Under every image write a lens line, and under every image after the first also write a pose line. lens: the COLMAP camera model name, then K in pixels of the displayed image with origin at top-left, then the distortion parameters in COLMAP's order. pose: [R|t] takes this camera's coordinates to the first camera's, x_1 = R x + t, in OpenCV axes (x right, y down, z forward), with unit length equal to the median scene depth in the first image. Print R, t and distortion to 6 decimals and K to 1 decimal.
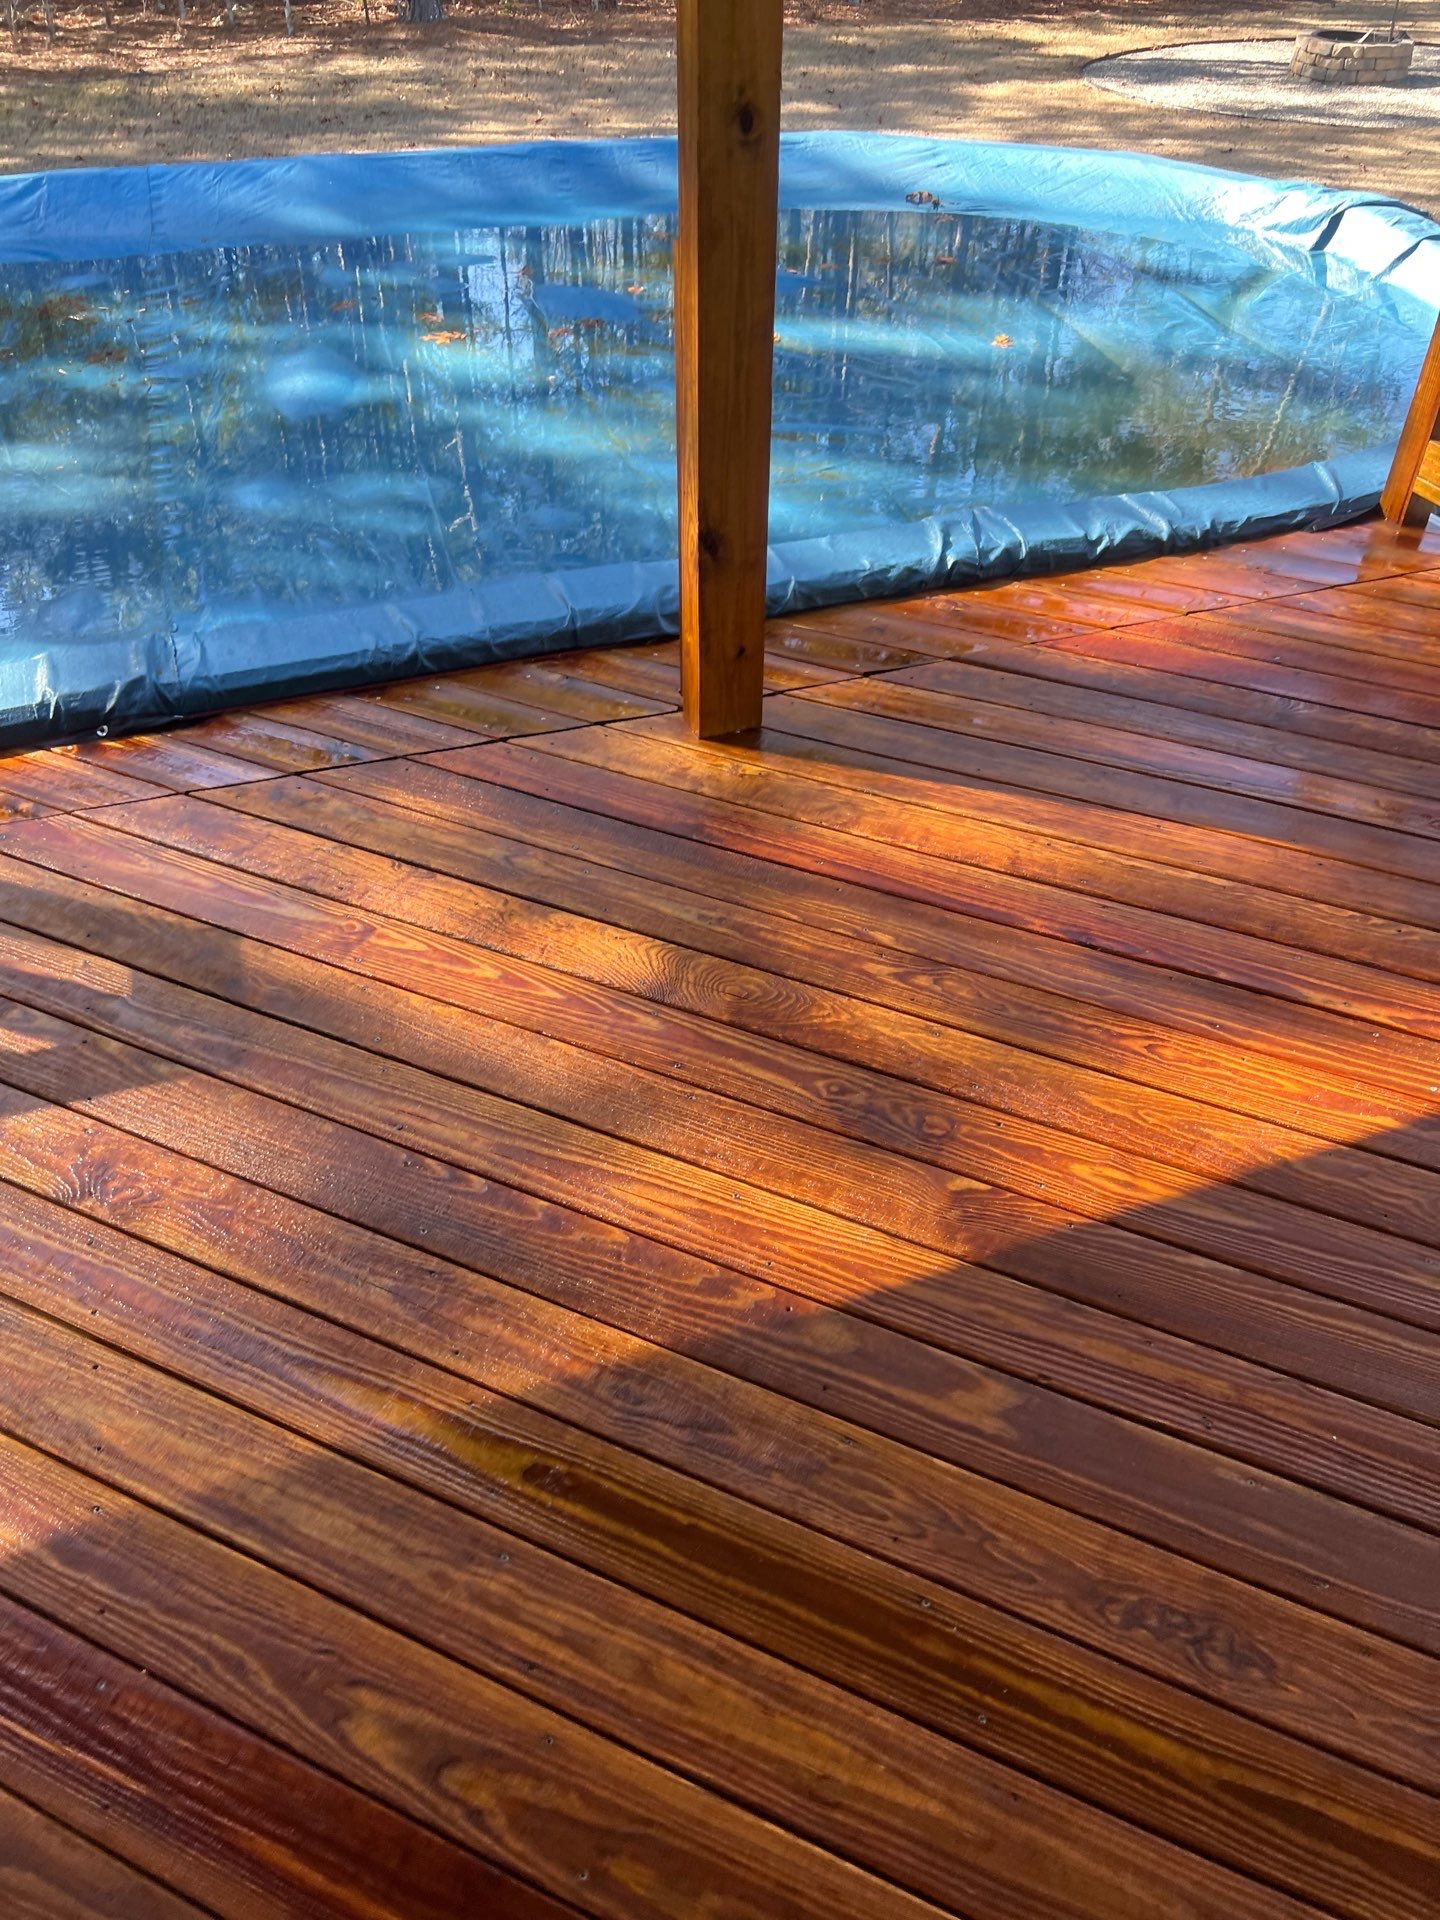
lens RADIAL K [[1452.1, 0, 714.0], [0, 1452.1, 994.6], [0, 0, 1]] dist [0.045959, -0.065751]
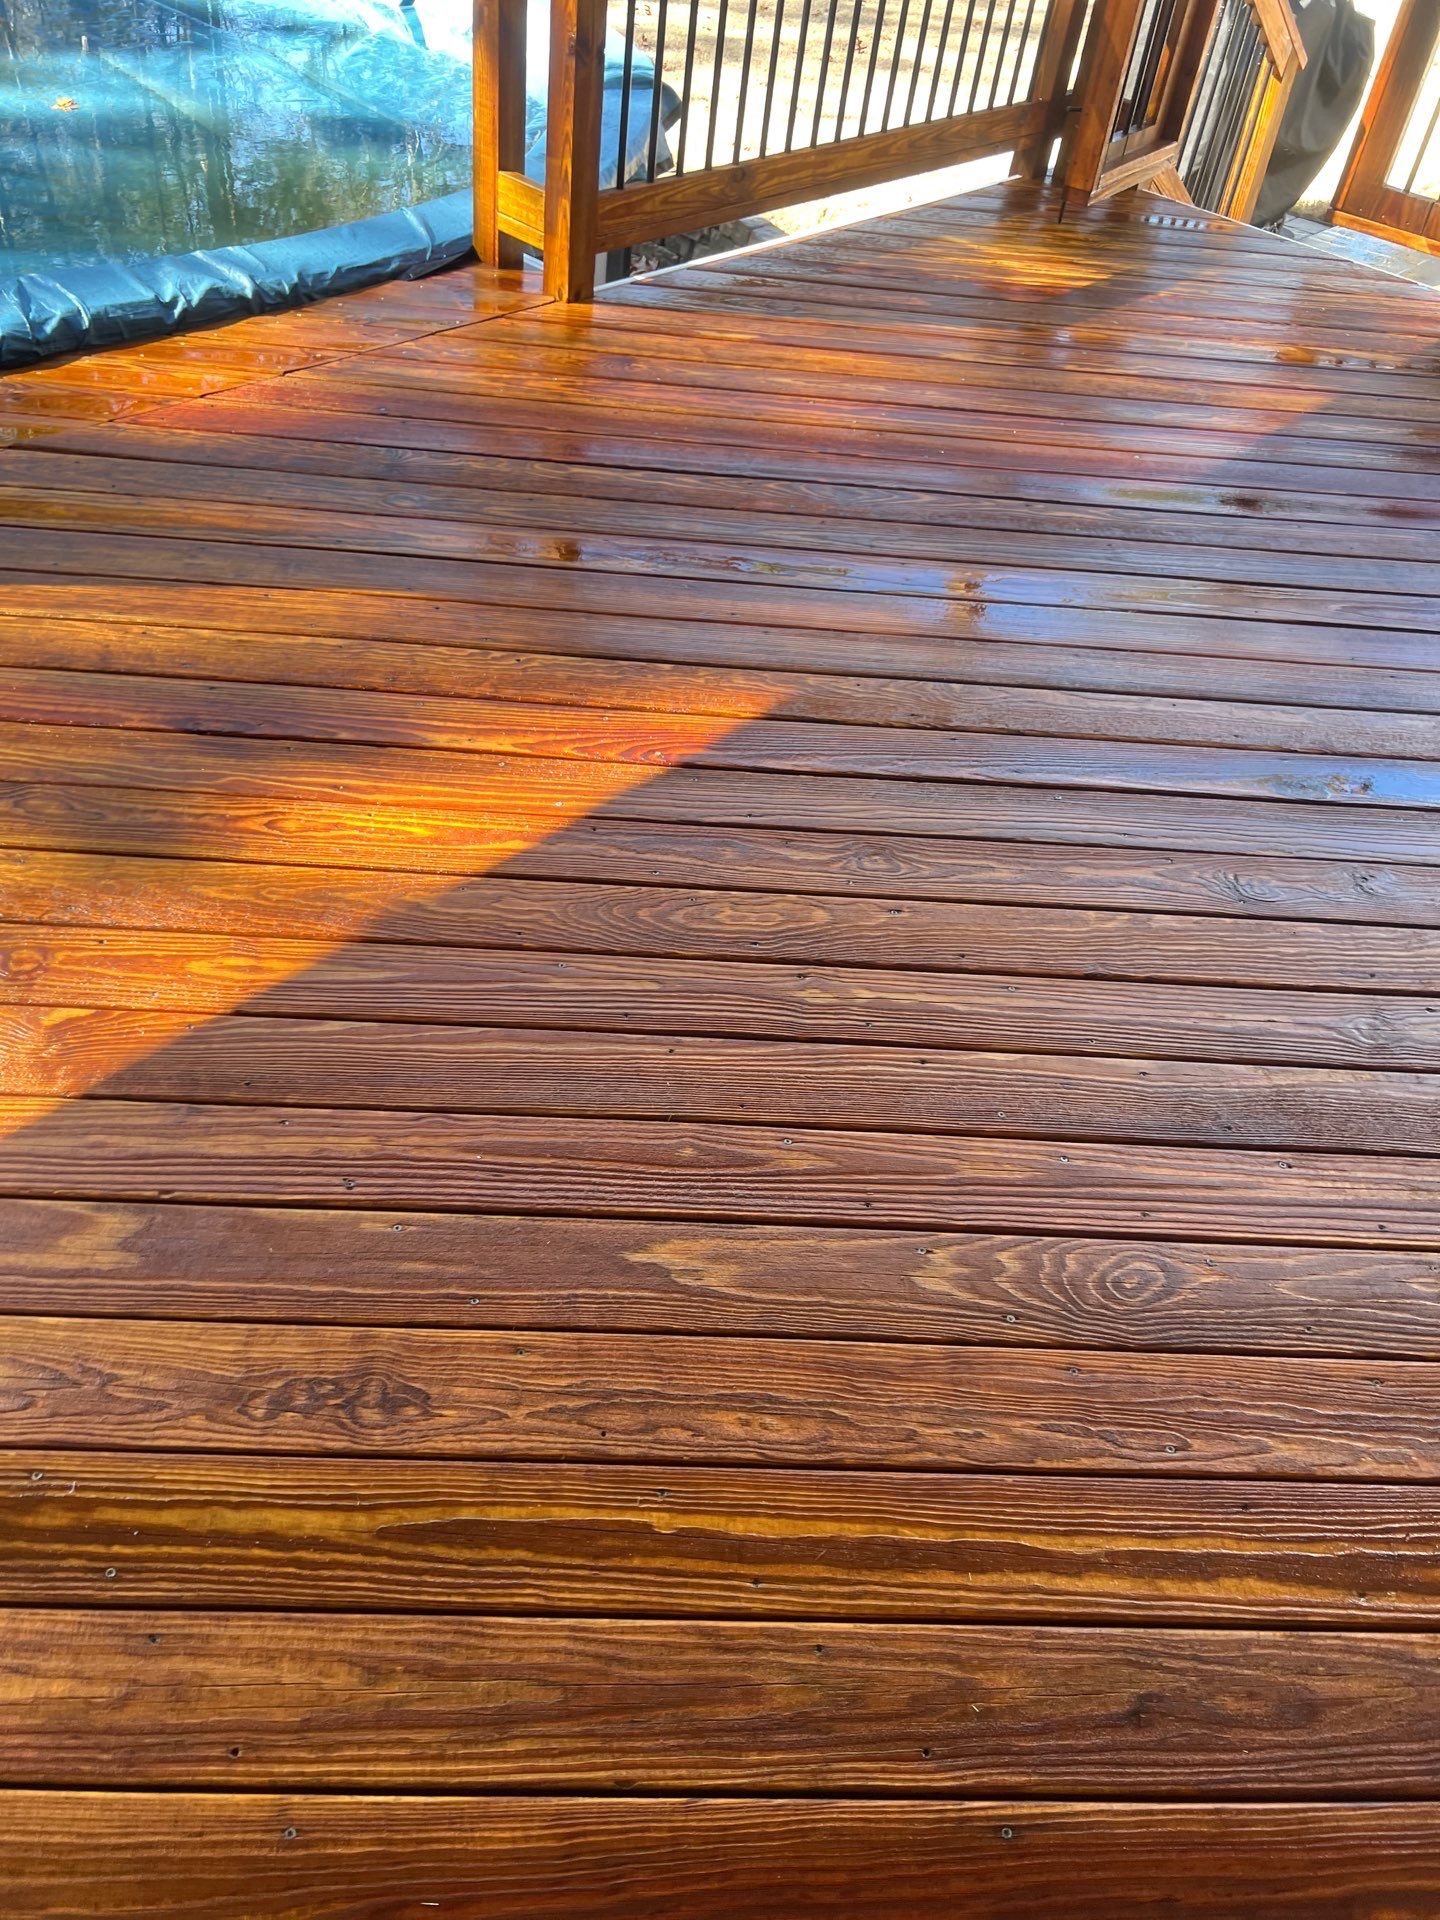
lens RADIAL K [[1452.1, 0, 714.0], [0, 1452.1, 994.6], [0, 0, 1]] dist [0.045959, -0.065751]
pose [[0.891373, -0.256177, 0.373935, 0.156424], [0.218032, 0.965589, 0.141774, 0.063296], [-0.397386, -0.044843, 0.916555, 0.029633]]
